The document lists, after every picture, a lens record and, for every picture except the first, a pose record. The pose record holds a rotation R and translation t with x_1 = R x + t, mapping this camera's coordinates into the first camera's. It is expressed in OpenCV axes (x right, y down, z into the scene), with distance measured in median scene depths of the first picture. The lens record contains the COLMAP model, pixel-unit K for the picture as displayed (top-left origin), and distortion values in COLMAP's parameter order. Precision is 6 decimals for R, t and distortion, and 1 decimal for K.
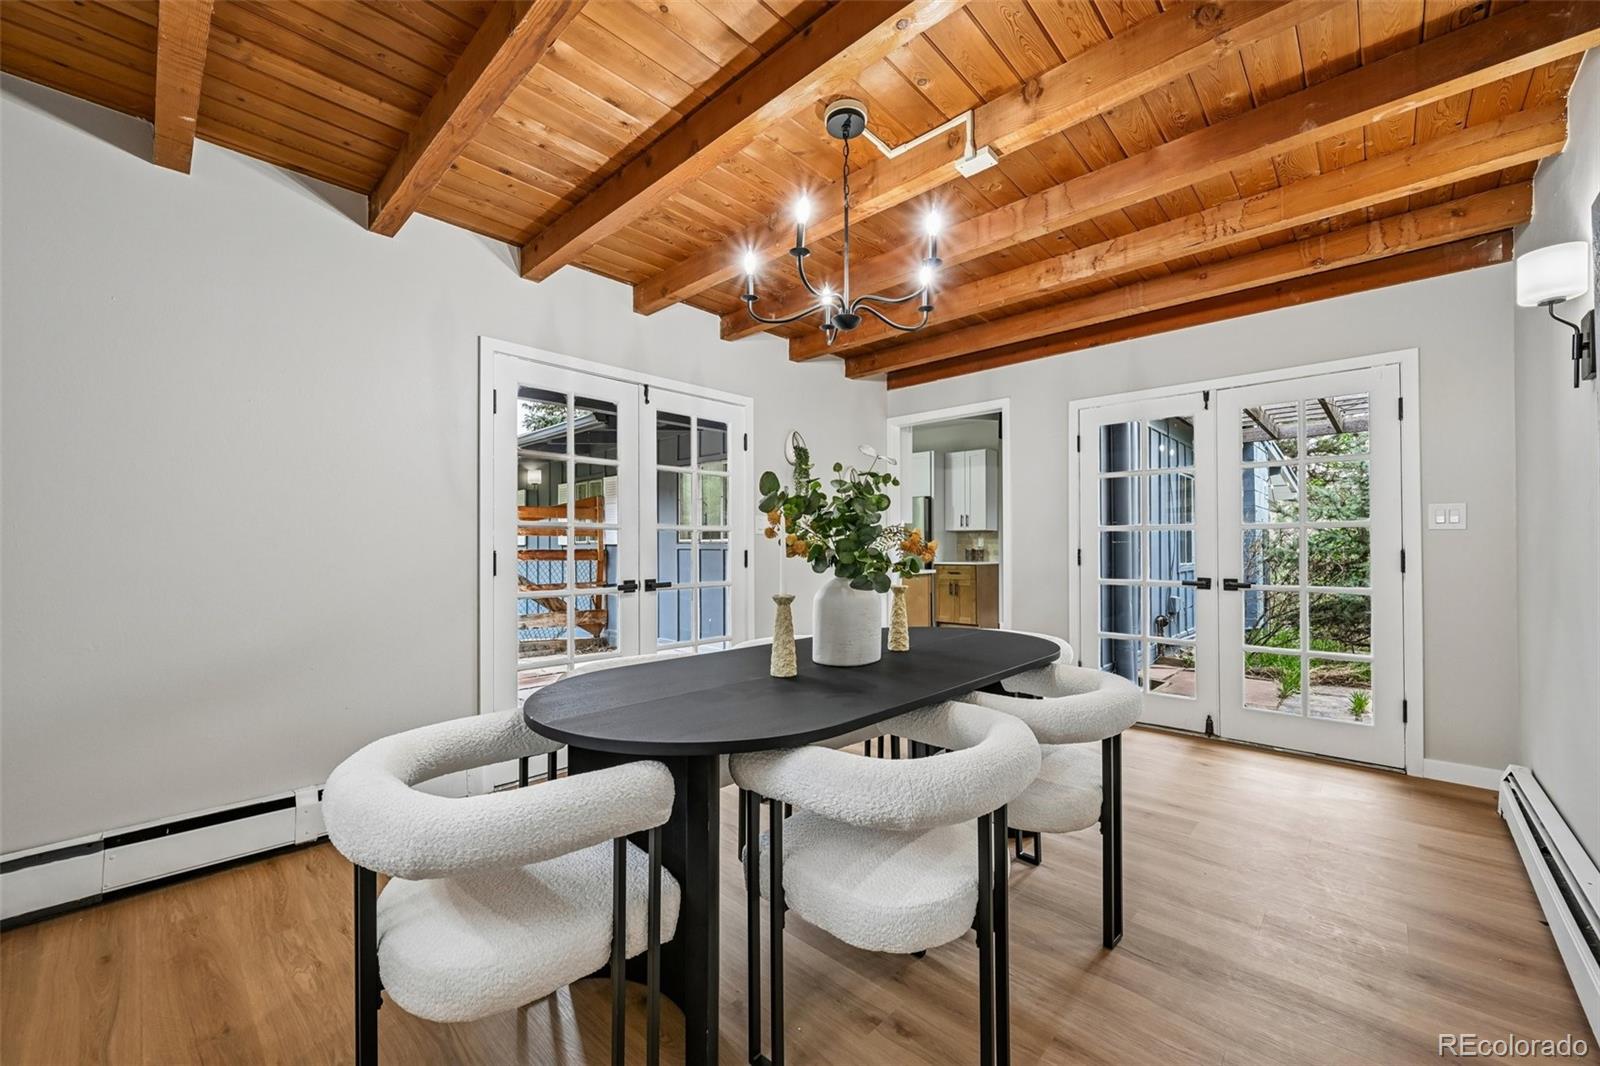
lens RADIAL K [[624.7, 0, 803.6], [0, 624.7, 541.5], [0, 0, 1]] dist [-0.001663, -0.000126]
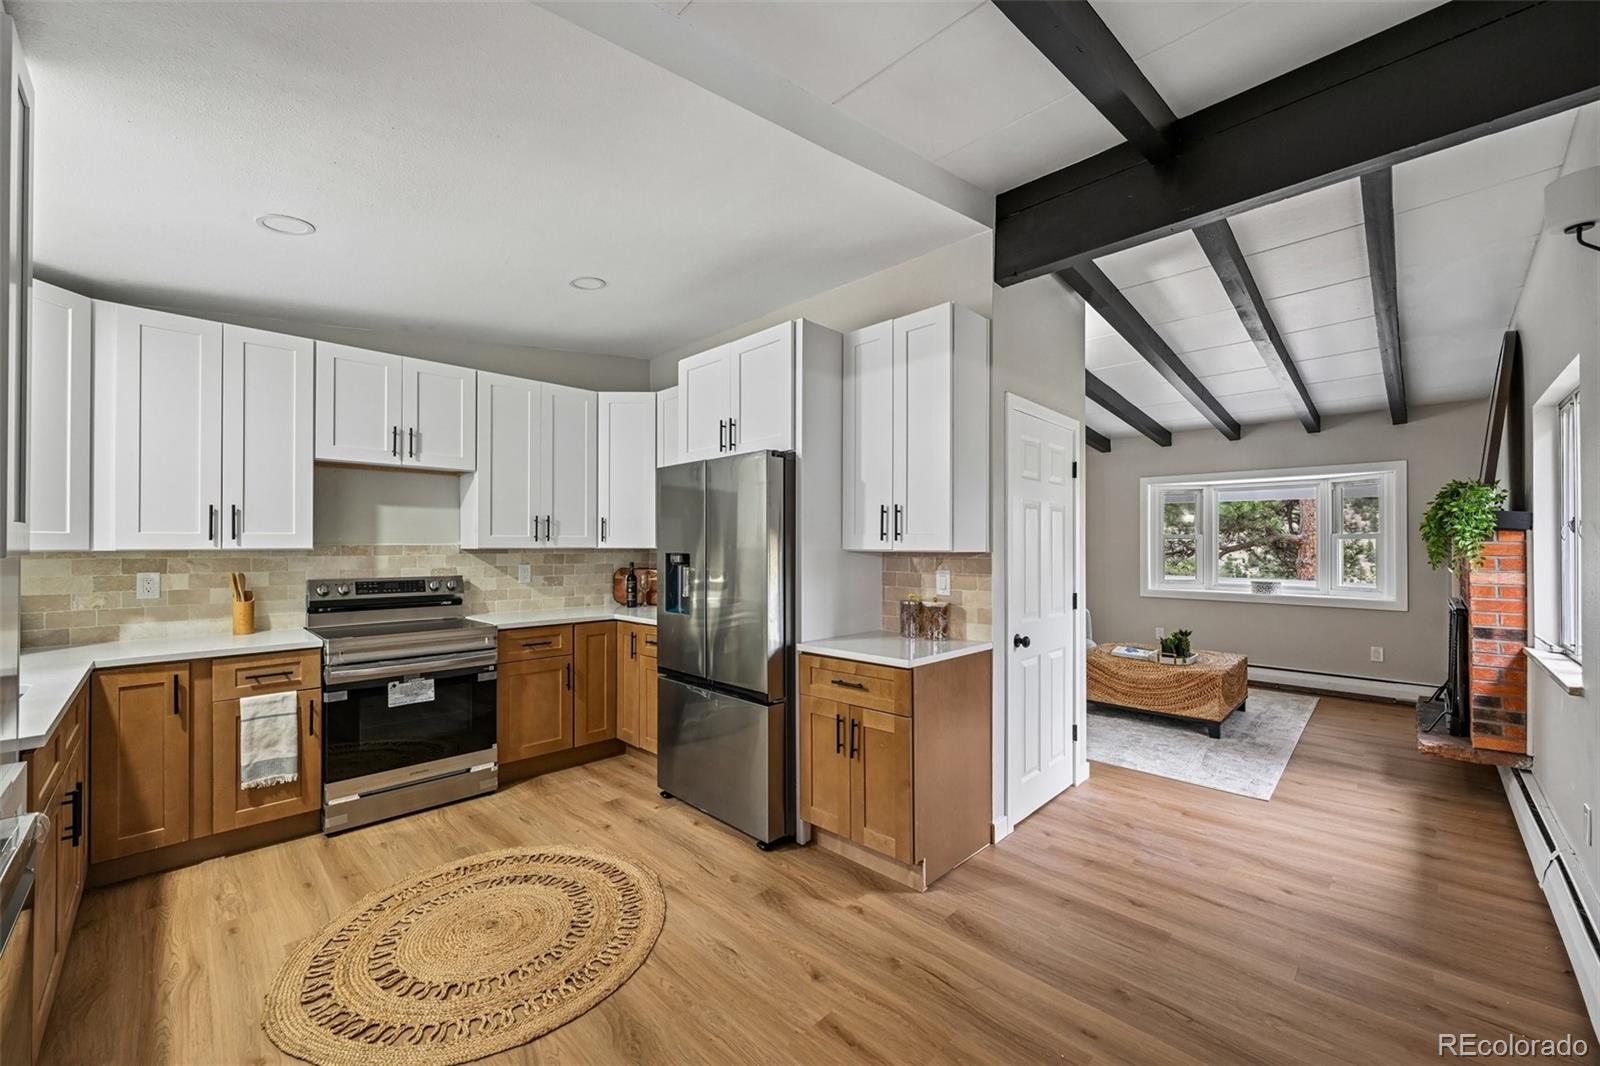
lens RADIAL K [[624.7, 0, 803.6], [0, 624.7, 541.5], [0, 0, 1]] dist [-0.001663, -0.000126]
pose [[0.999852, 0.003708, -0.016816, 0.220213], [-0.003711, 0.999993, -0.000125, -0.023169], [0.016815, 0.000188, 0.999859, 0.673737]]
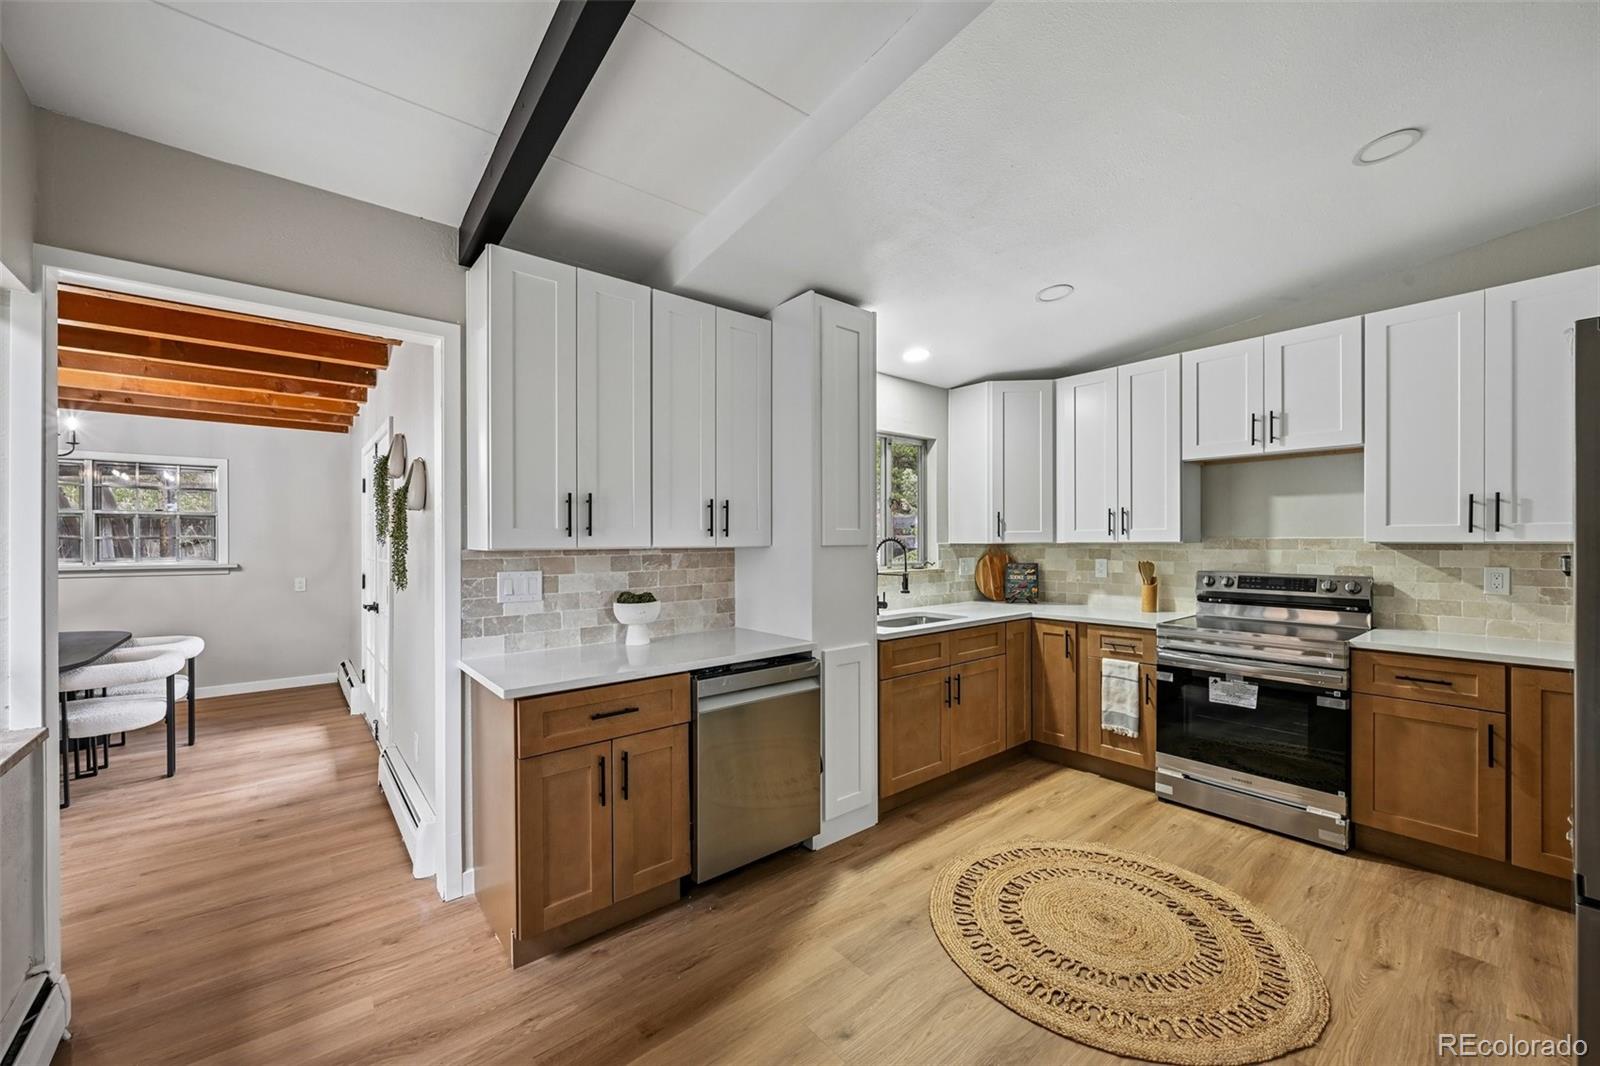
lens RADIAL K [[624.7, 0, 803.6], [0, 624.7, 541.5], [0, 0, 1]] dist [-0.001663, -0.000126]
pose [[-0.115177, 0.006726, -0.993322, 0.355310], [0.009874, 0.999935, 0.005626, -0.023116], [0.993296, -0.009160, -0.115236, 0.835291]]
